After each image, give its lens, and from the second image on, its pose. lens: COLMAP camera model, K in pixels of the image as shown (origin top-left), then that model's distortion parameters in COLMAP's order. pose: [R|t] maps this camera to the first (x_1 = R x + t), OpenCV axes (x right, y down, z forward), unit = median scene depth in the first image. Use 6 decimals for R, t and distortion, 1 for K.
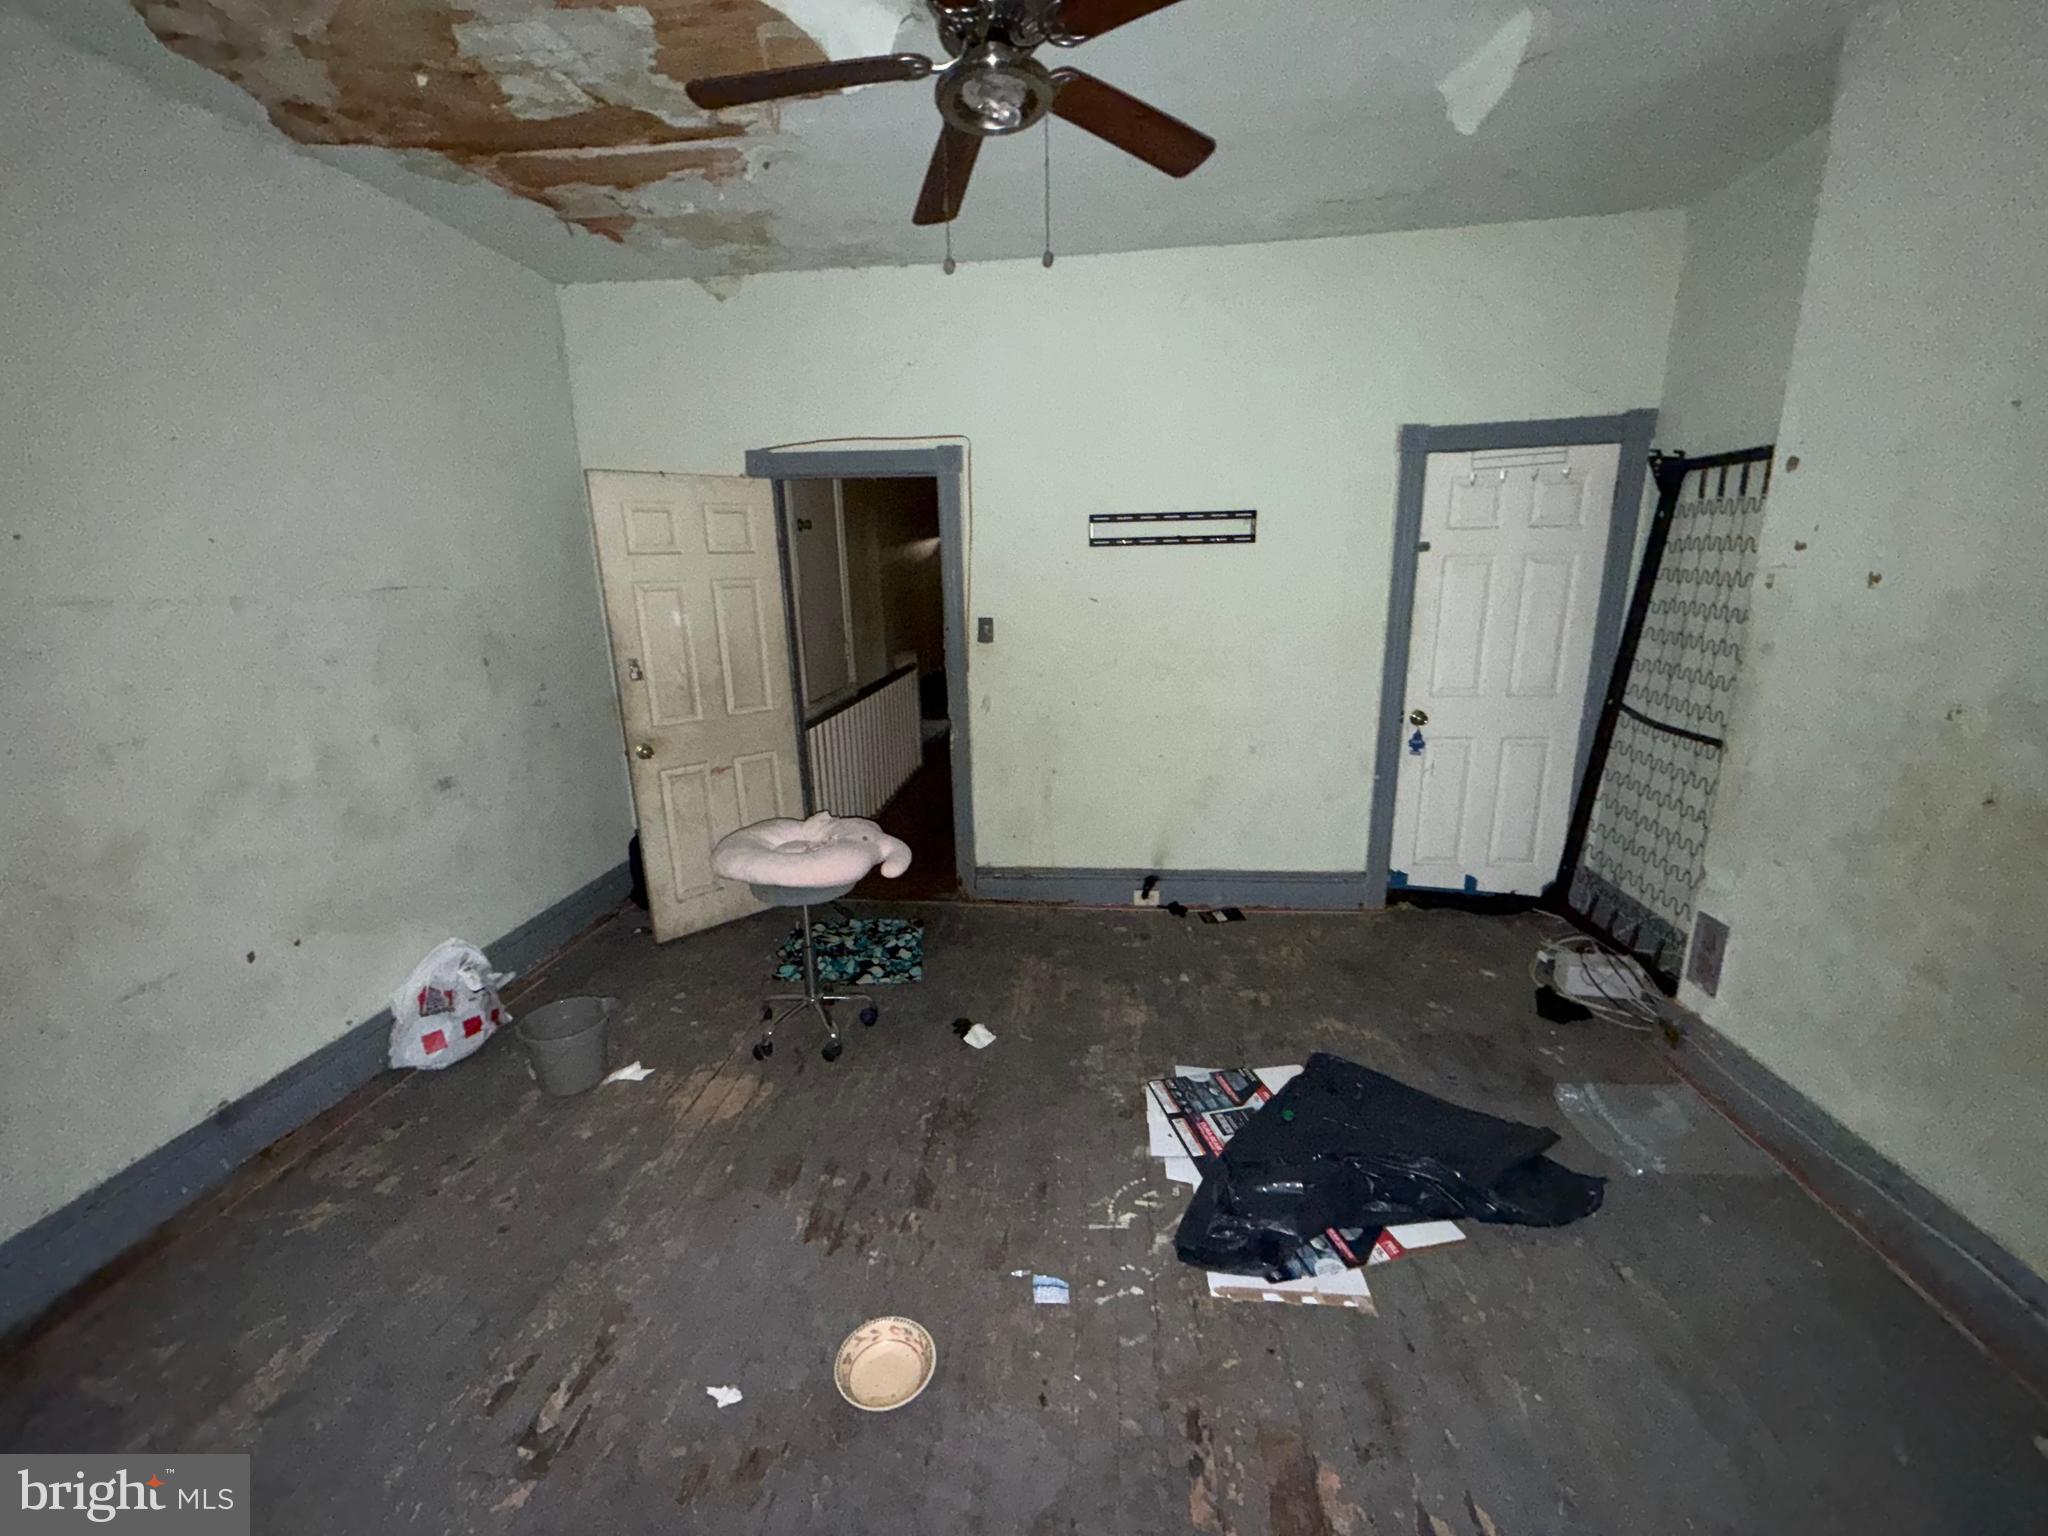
lens RADIAL K [[813.6, 0, 1030.4], [0, 813.6, 770.1], [0, 0, 1]] dist [-0.000863, -0.000152]
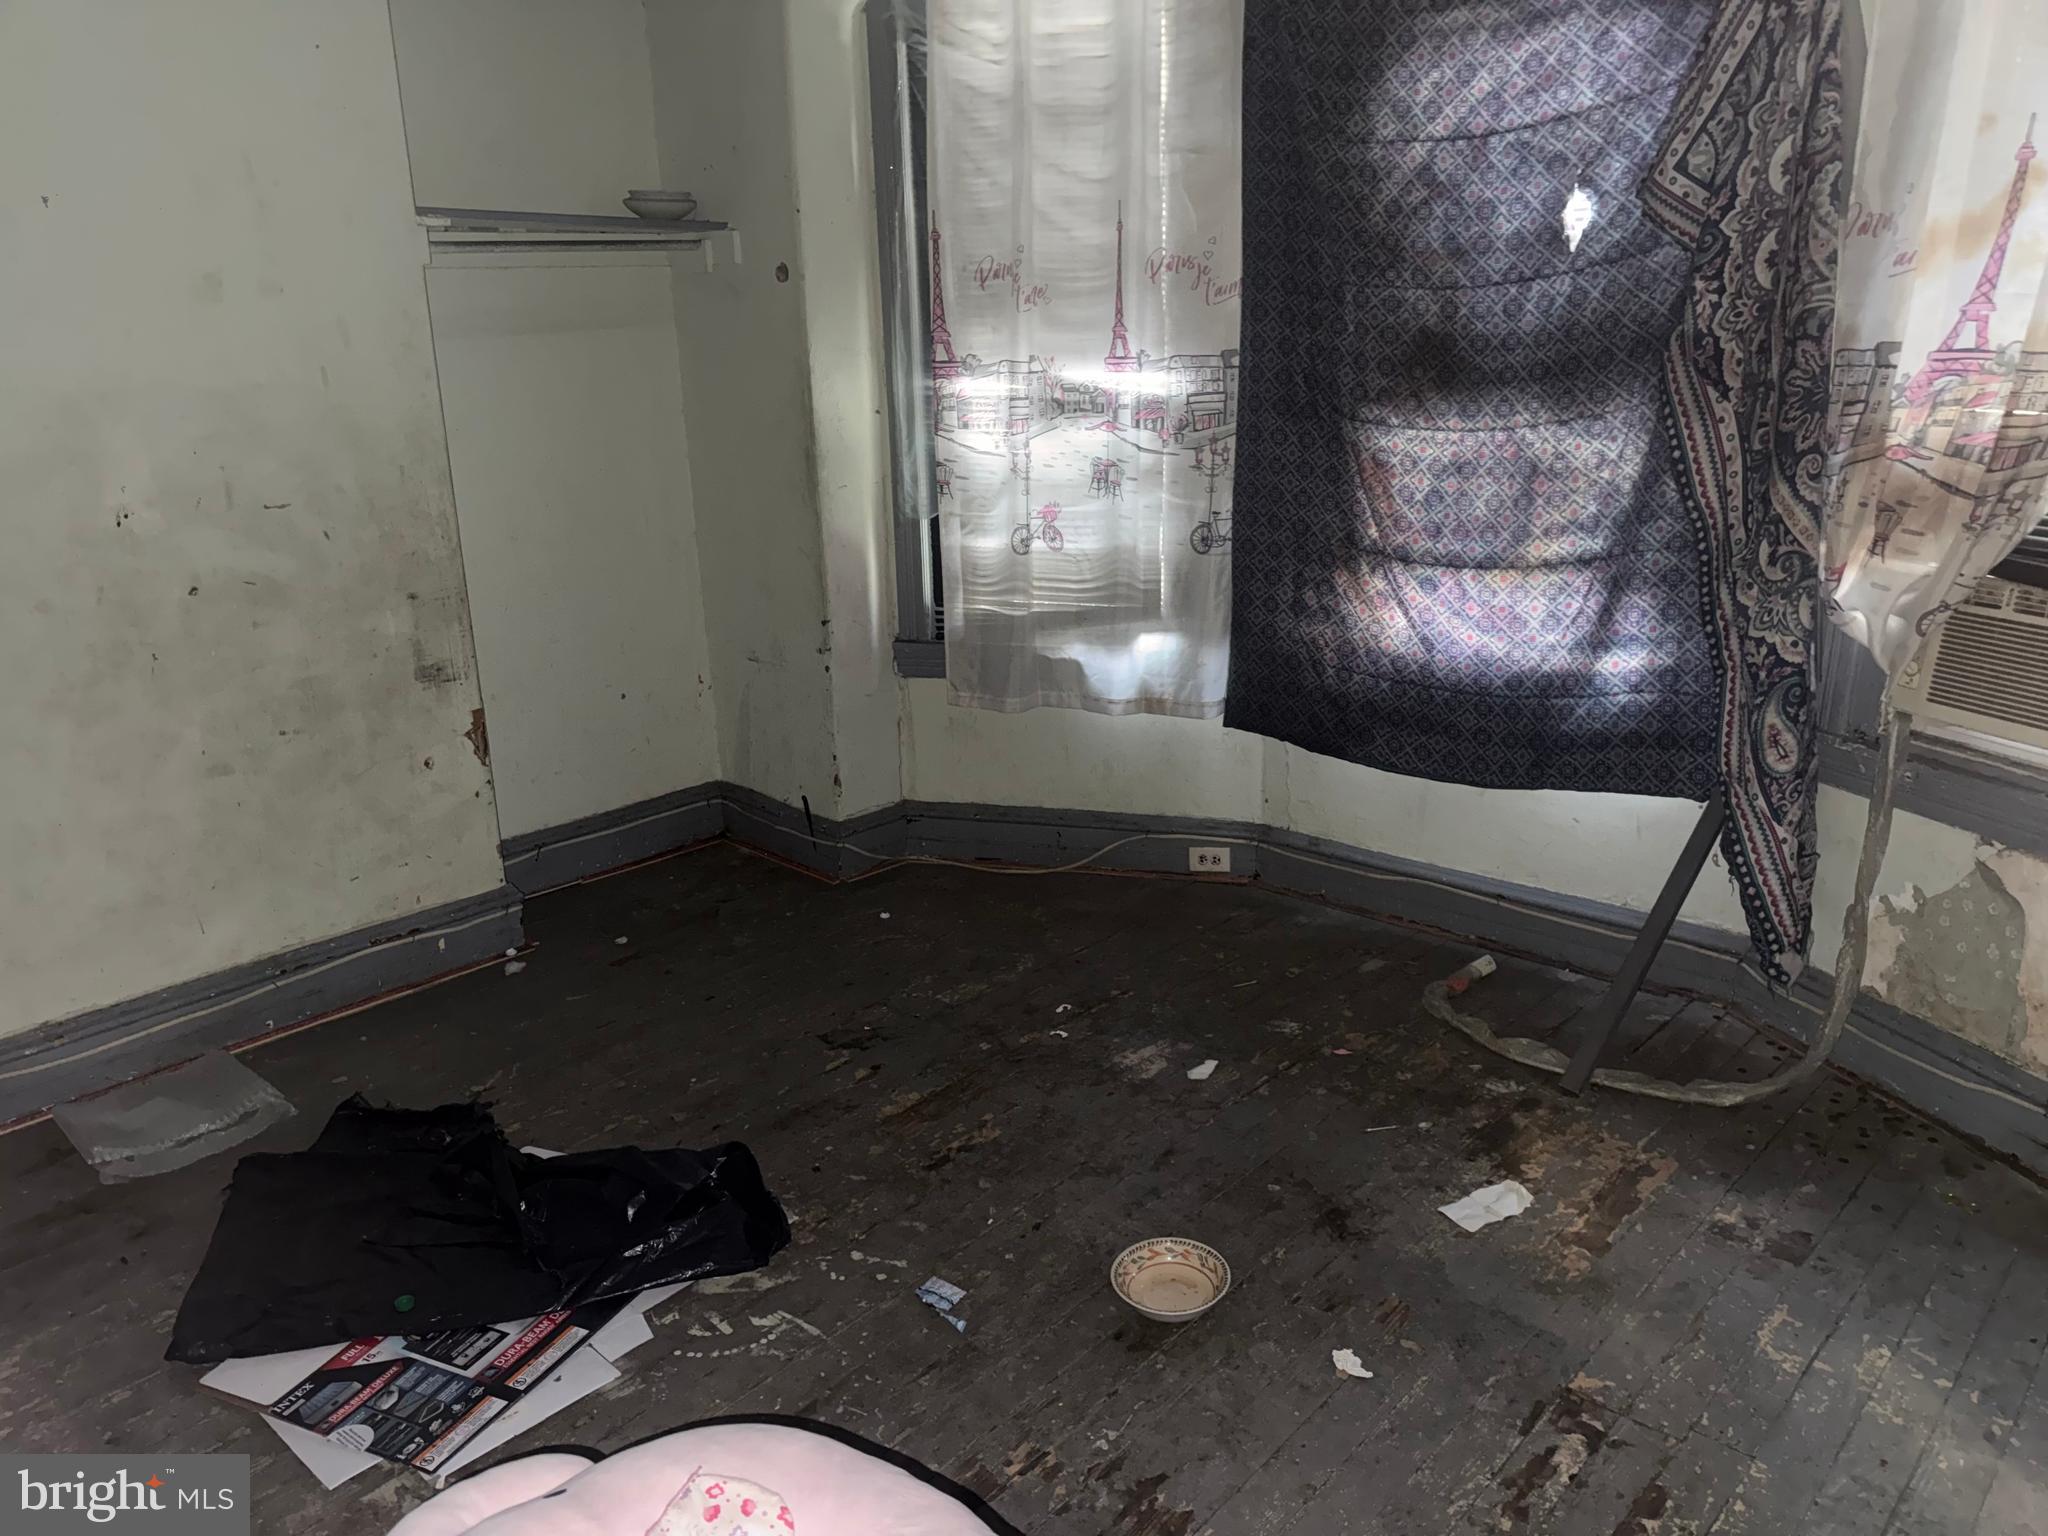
lens RADIAL K [[1453.7, 0, 1028.9], [0, 1453.7, 762.1], [0, 0, 1]] dist [0.052210, -0.068894]
pose [[-0.791523, -0.133273, 0.596430, -0.709597], [0.187406, 0.875983, 0.444446, -0.344615], [-0.581695, 0.463564, -0.668385, 1.470375]]
